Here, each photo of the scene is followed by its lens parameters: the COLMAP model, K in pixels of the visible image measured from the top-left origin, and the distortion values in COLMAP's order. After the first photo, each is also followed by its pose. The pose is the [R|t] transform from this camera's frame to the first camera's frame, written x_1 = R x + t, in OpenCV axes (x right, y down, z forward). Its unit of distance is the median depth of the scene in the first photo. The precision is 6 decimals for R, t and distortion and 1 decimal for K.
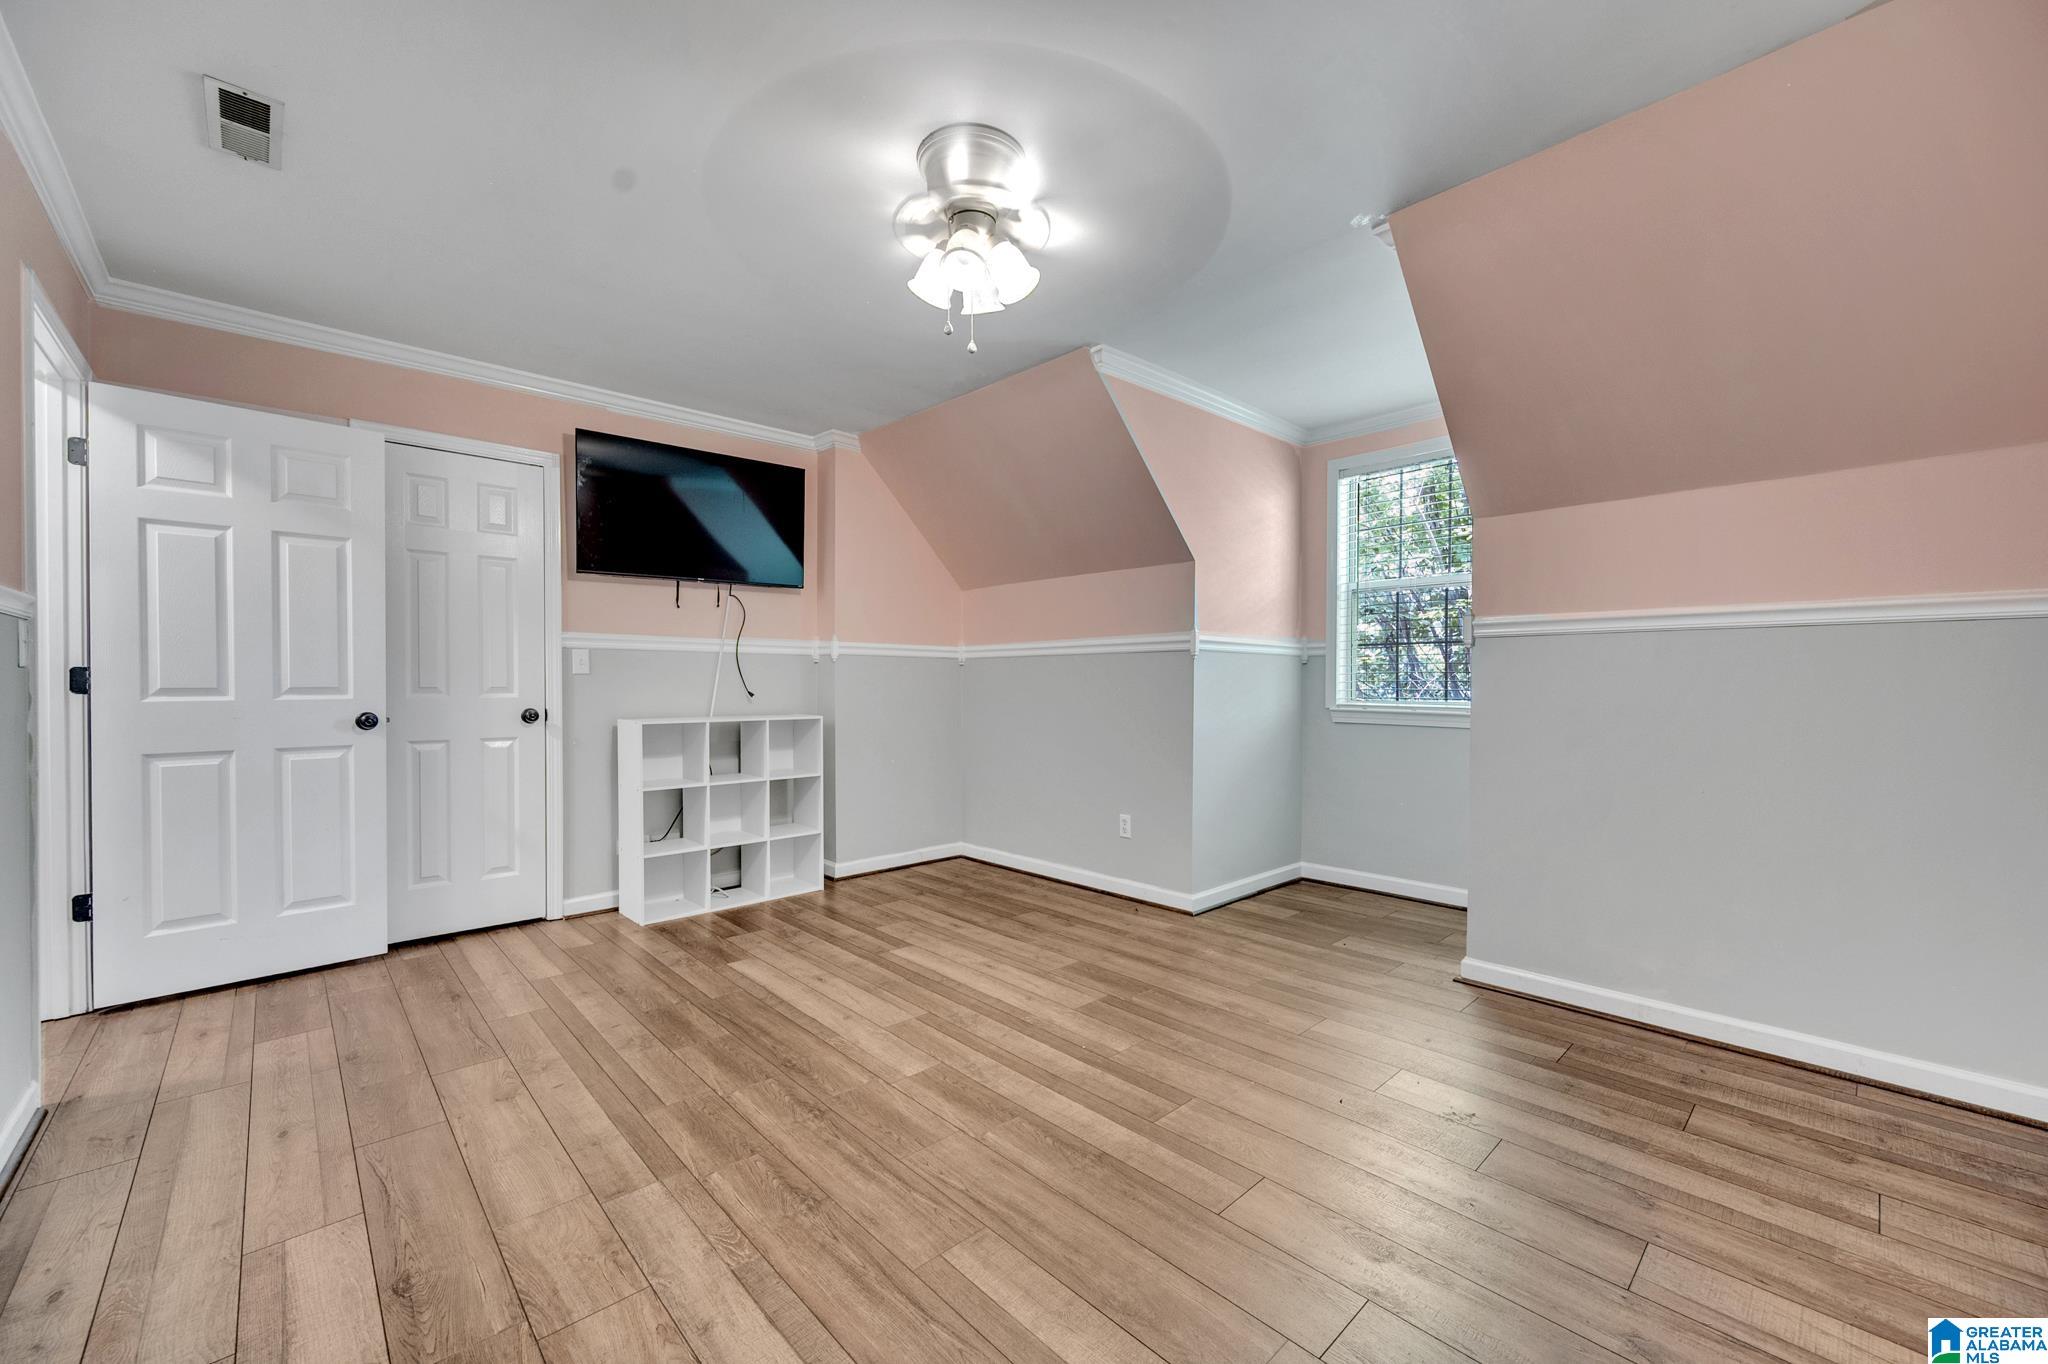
lens RADIAL K [[806.0, 0, 1025.3], [0, 806.0, 690.1], [0, 0, 1]] dist [0.000197, 0.000417]
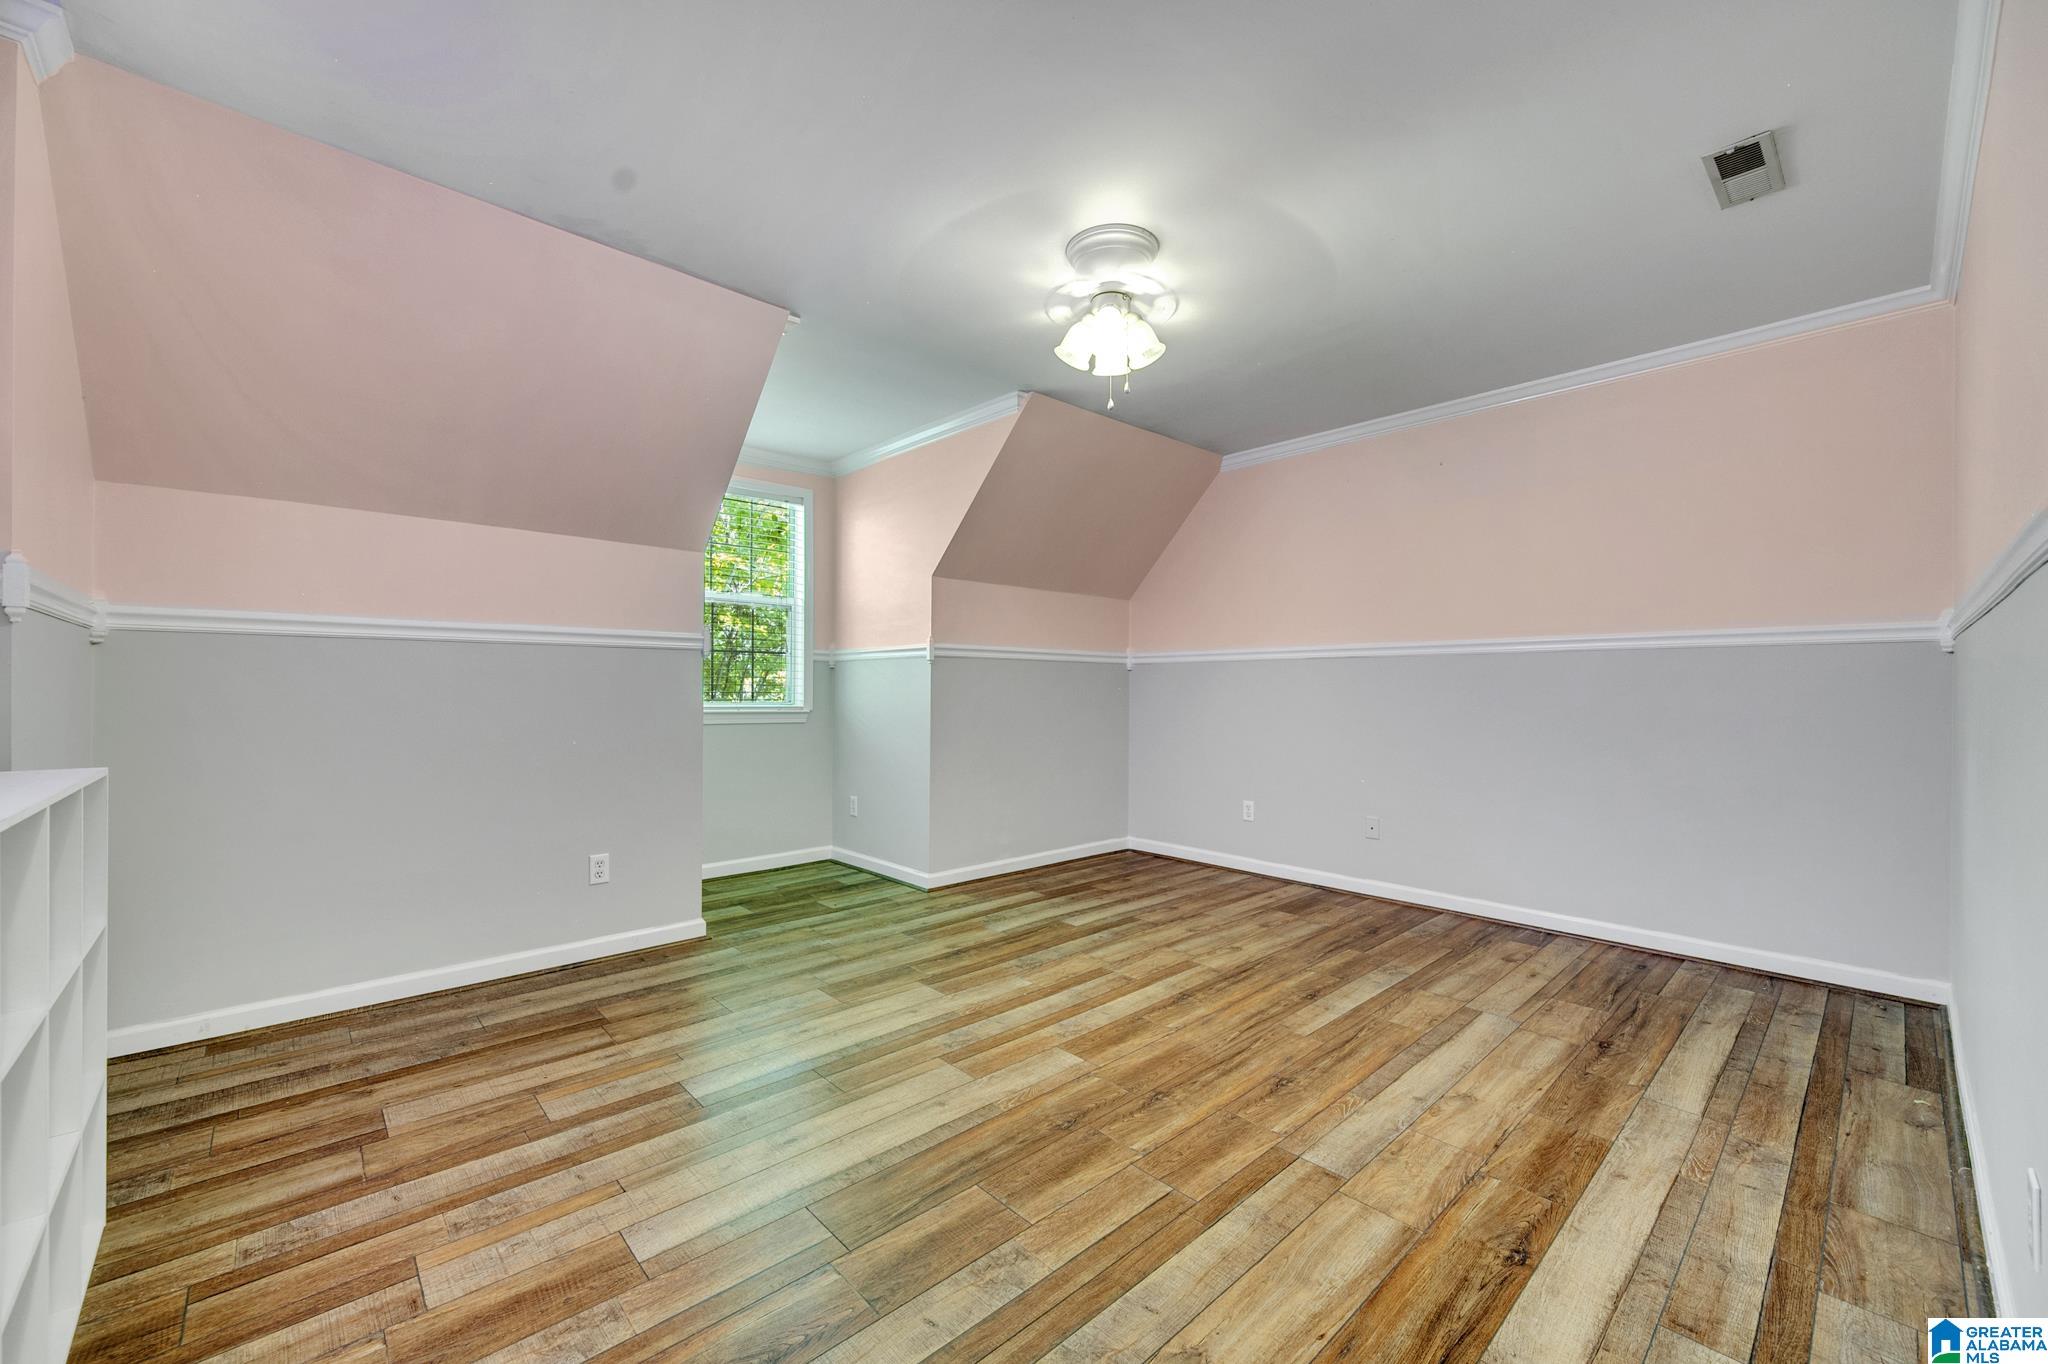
lens RADIAL K [[806.0, 0, 1025.3], [0, 806.0, 690.1], [0, 0, 1]] dist [0.000197, 0.000417]
pose [[0.003170, -0.001507, 0.999994, -1.086613], [0.004492, 0.999989, 0.001493, -0.005341], [-0.999985, 0.004488, 0.003176, 0.972357]]
